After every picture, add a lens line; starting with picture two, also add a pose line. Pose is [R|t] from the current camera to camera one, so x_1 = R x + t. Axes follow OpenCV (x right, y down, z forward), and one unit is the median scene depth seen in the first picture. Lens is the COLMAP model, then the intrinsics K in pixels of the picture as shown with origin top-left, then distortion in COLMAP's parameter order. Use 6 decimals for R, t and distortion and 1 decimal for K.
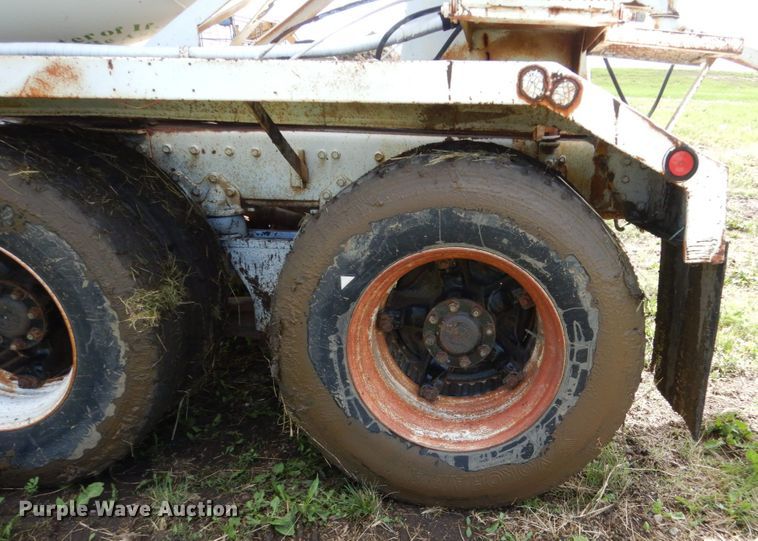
lens RADIAL K [[663.9, 0, 468.5], [0, 663.9, 358.9], [0, 0, 1]] dist [0.007839, -0.006575]
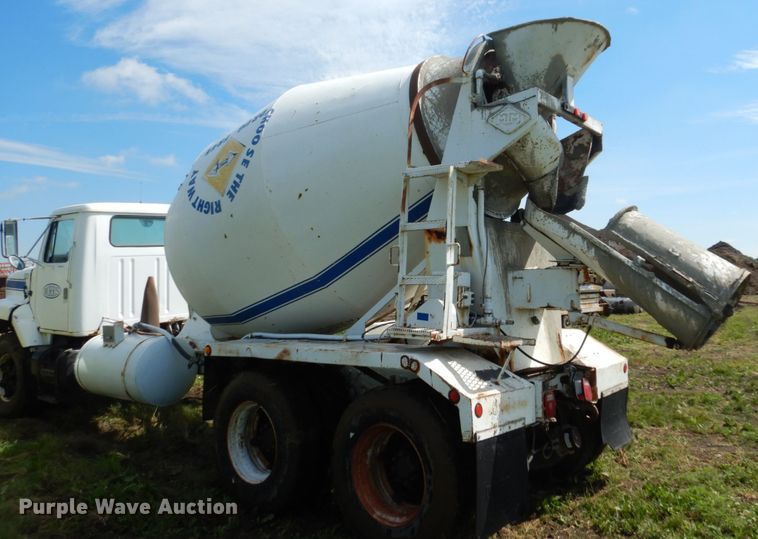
lens RADIAL K [[631.9, 0, 433.8], [0, 631.9, 208.5], [0, 0, 1]] dist [0.000165, -0.010539]
pose [[0.809894, -0.105775, -0.576960, 1.281221], [-0.181995, 0.889752, -0.418592, 0.052635], [0.557628, 0.444019, 0.701354, -0.721554]]
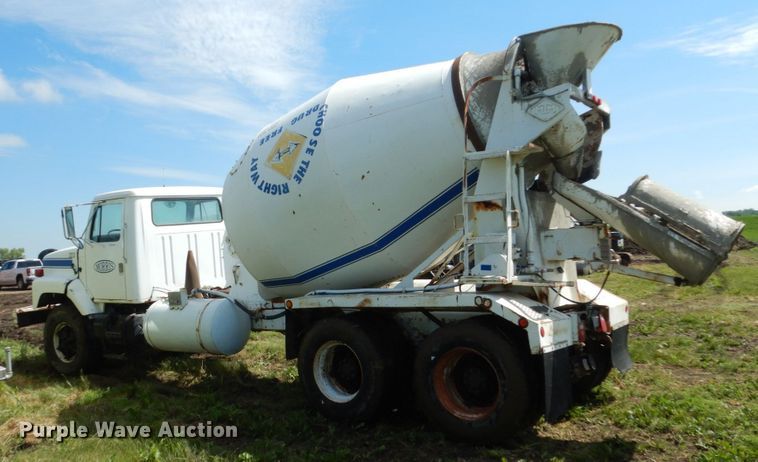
lens RADIAL K [[687.5, 0, 308.1], [0, 687.5, 244.9], [0, 0, 1]] dist [-0.005953, 0.000319]
pose [[0.777919, -0.077361, -0.623584, 1.269744], [-0.162217, 0.934029, -0.318239, 0.458979], [0.607065, 0.348720, 0.714050, -1.687405]]
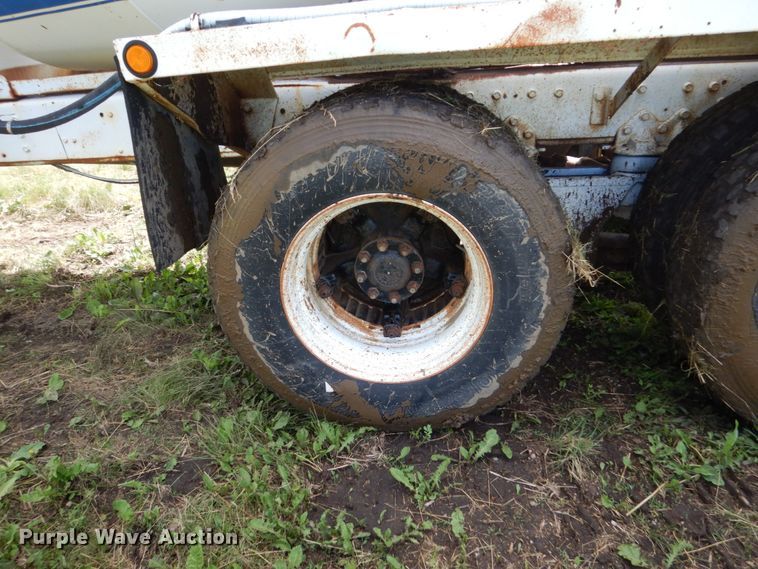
lens RADIAL K [[525.7, 0, 379.0], [0, 525.7, 284.5], [0, 0, 1]] dist [-0.000734, 0.005390]
pose [[0.995082, -0.043492, -0.088996, -0.623433], [0.048454, 0.997344, 0.054376, -0.087166], [0.086394, -0.058420, 0.994547, 0.182478]]
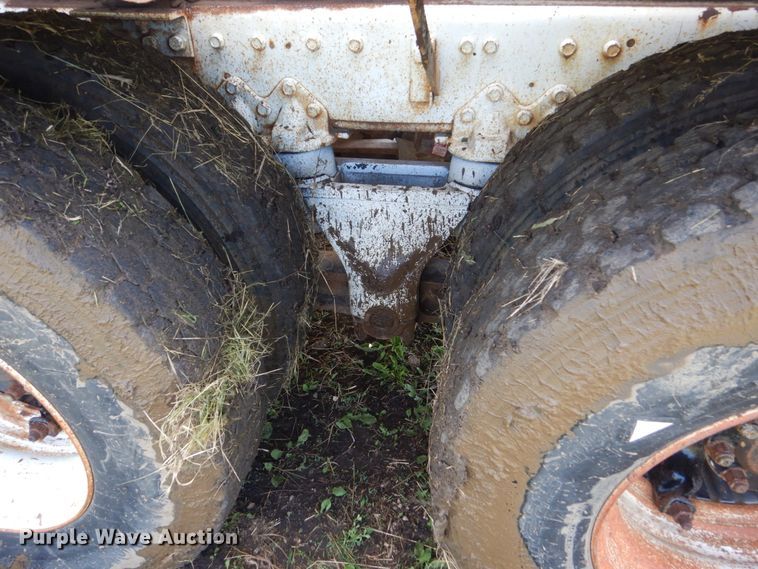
lens RADIAL K [[525.7, 0, 379.0], [0, 525.7, 284.5], [0, 0, 1]] dist [-0.000734, 0.005390]
pose [[0.990452, 0.039090, -0.132199, -0.263963], [-0.009853, 0.976576, 0.214945, -0.233481], [0.137505, -0.211590, 0.967637, 0.573549]]
